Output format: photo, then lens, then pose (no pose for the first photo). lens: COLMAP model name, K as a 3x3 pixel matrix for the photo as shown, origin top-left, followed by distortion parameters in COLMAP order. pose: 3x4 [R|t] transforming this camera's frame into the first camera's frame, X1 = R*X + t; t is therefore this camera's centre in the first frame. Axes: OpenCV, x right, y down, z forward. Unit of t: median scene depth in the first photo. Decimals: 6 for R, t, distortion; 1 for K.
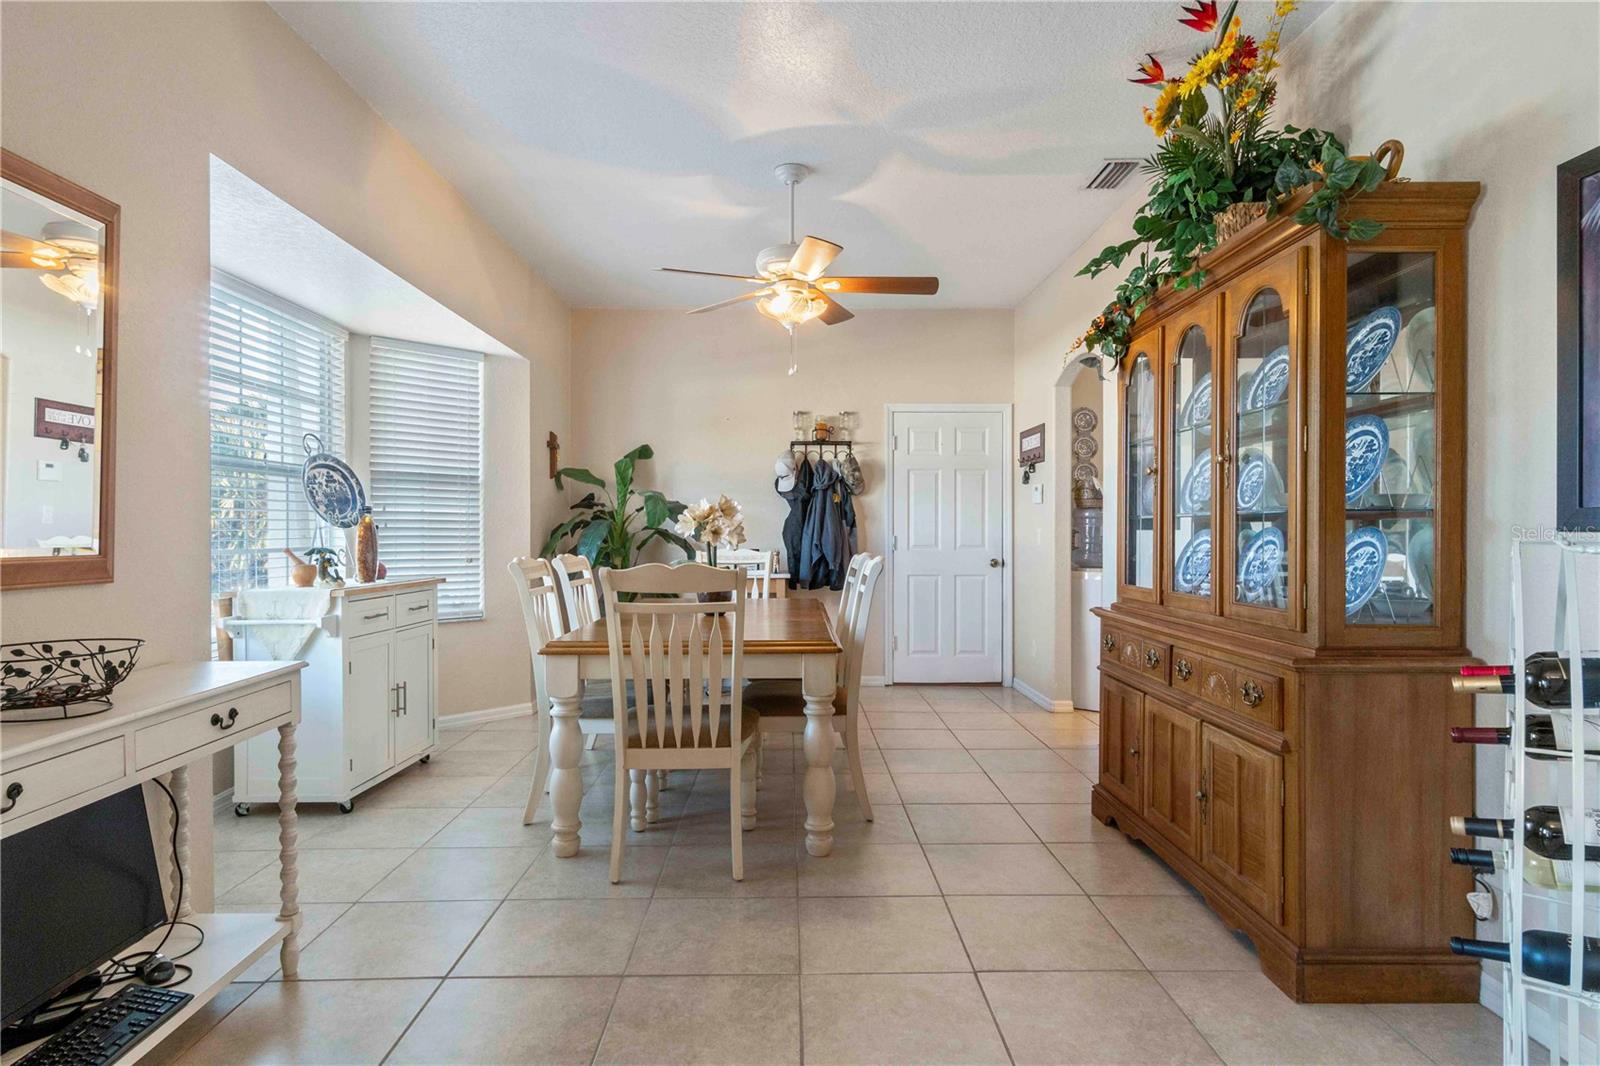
lens RADIAL K [[852.6, 0, 801.3], [0, 852.6, 534.0], [0, 0, 1]] dist [0.003732, 0.001270]
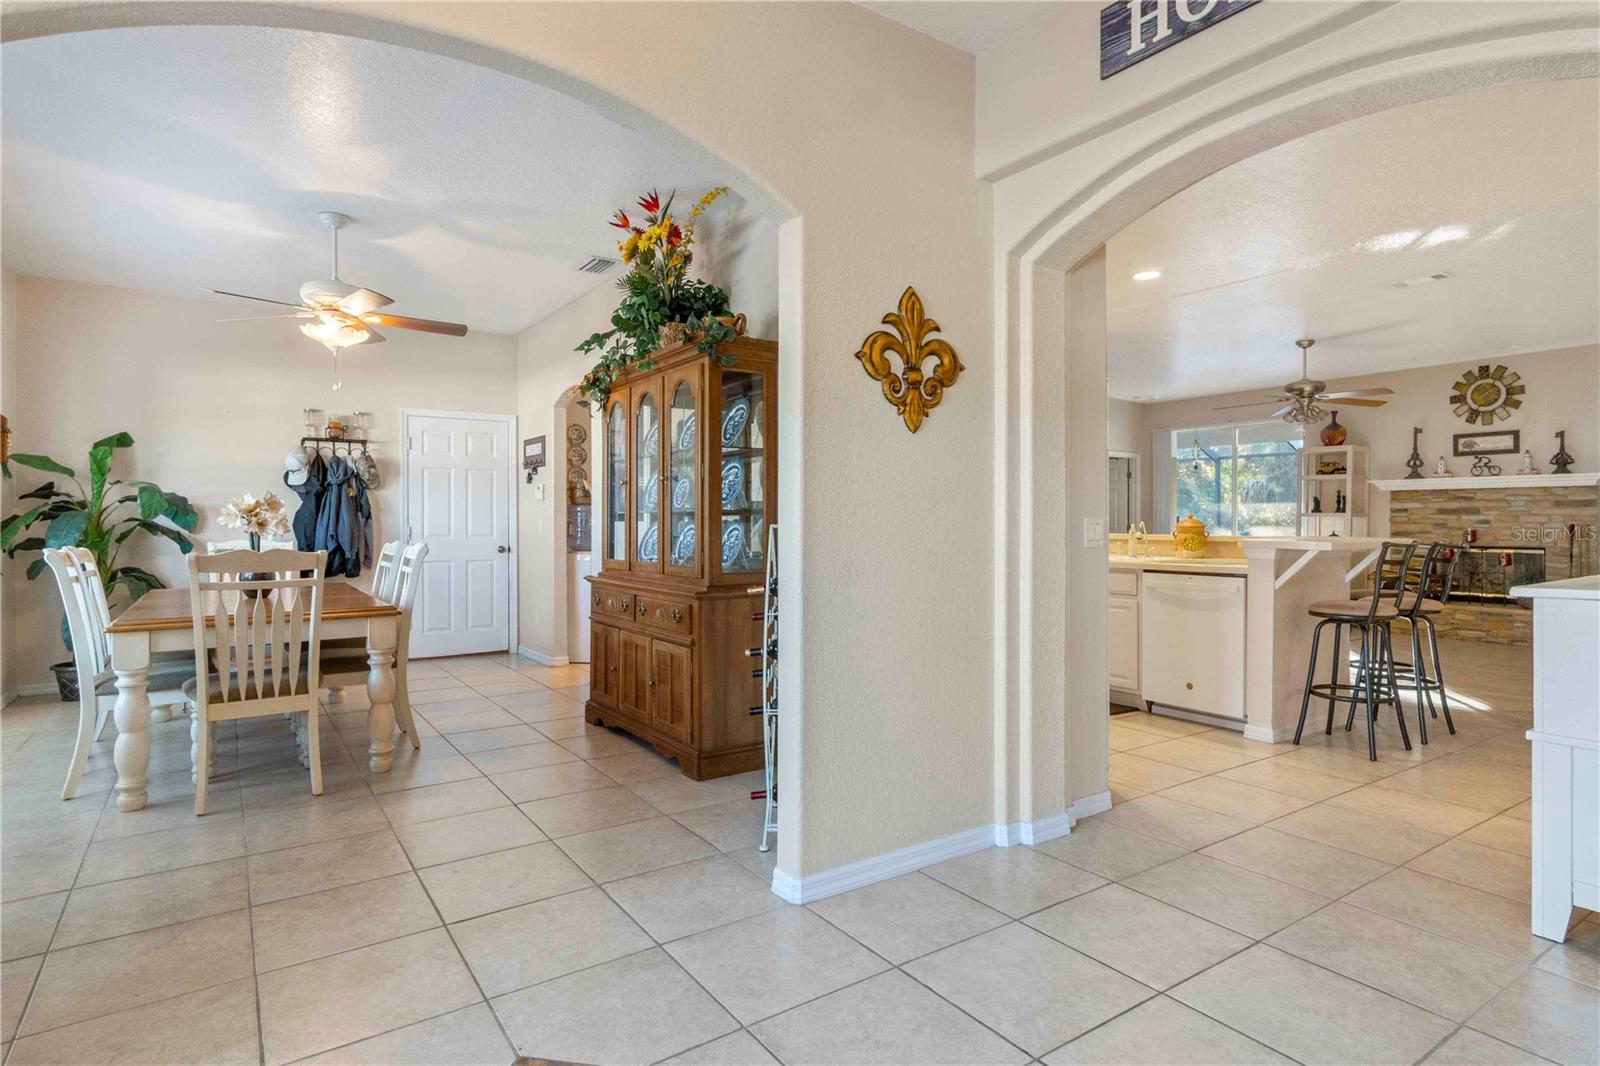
lens RADIAL K [[843.1, 0, 797.2], [0, 843.1, 523.5], [0, 0, 1]] dist [0.005110, 0.002302]
pose [[0.835098, -0.002601, 0.550095, -0.142915], [0.003574, 0.999993, -0.000697, 0.001134], [-0.550090, 0.002548, 0.835102, -0.385144]]
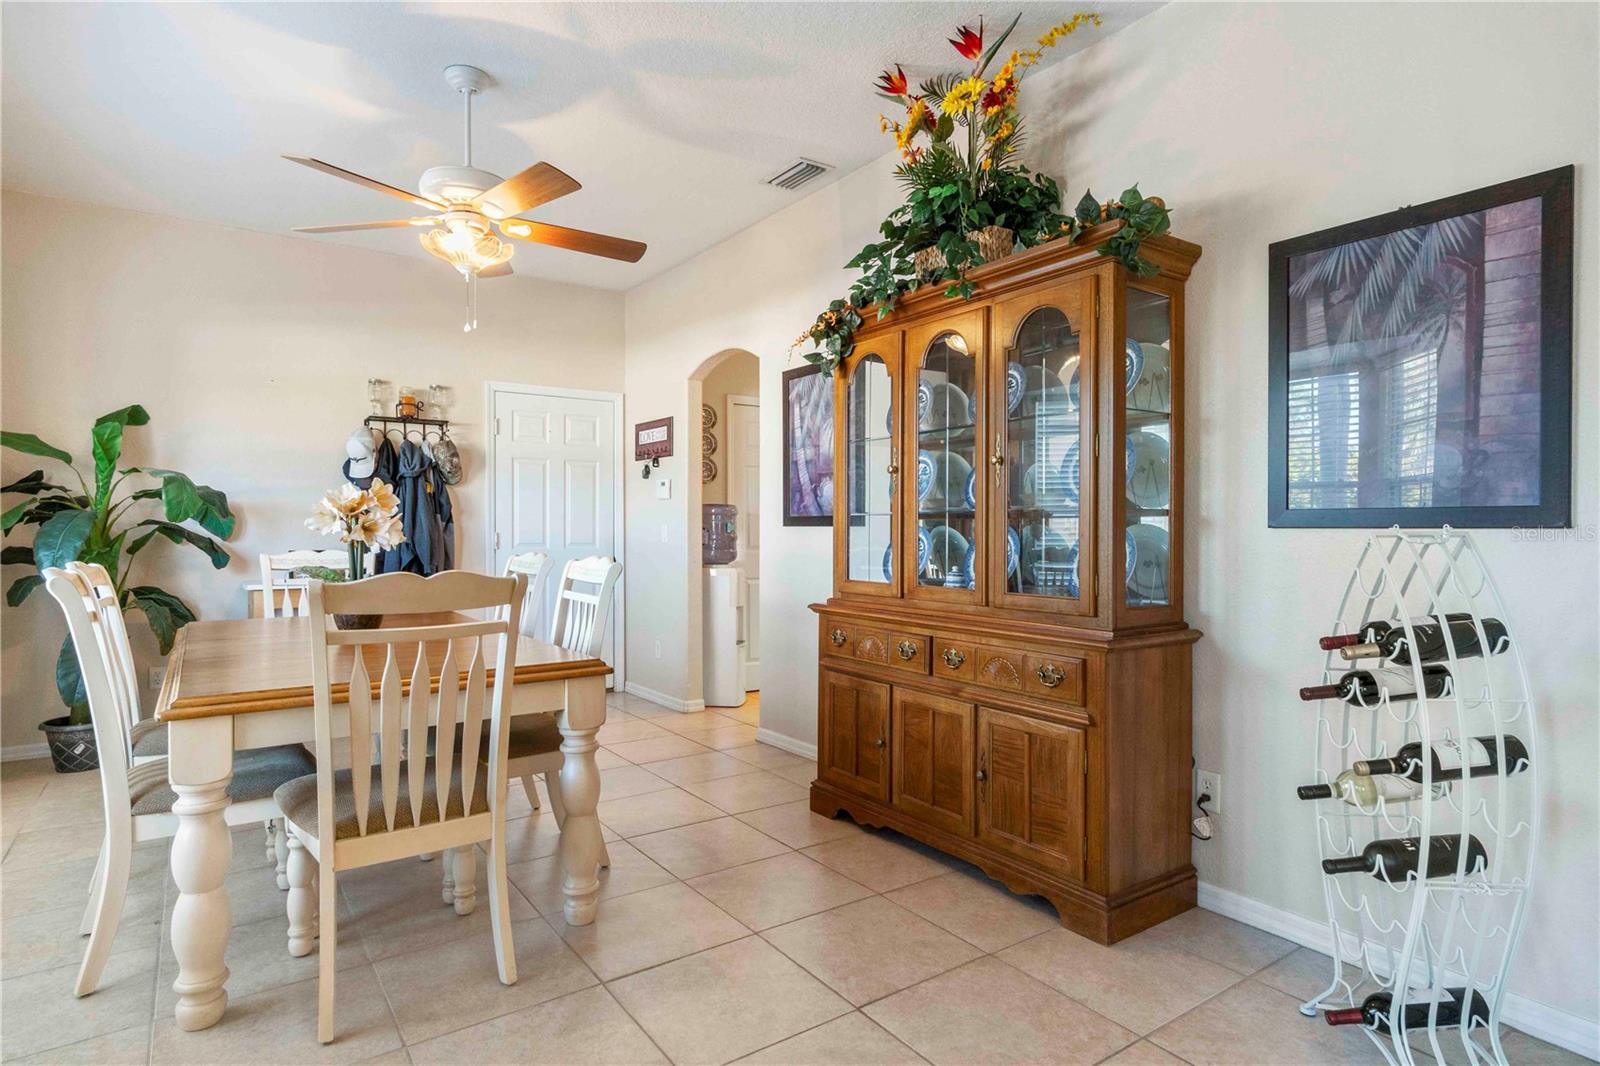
lens RADIAL K [[859.7, 0, 803.0], [0, 859.7, 532.5], [0, 0, 1]] dist [0.006280, 0.000835]
pose [[0.827598, -0.002077, 0.561318, -0.242203], [0.001166, 0.999997, 0.001980, 0.000860], [-0.561320, -0.000984, 0.827598, 0.180699]]
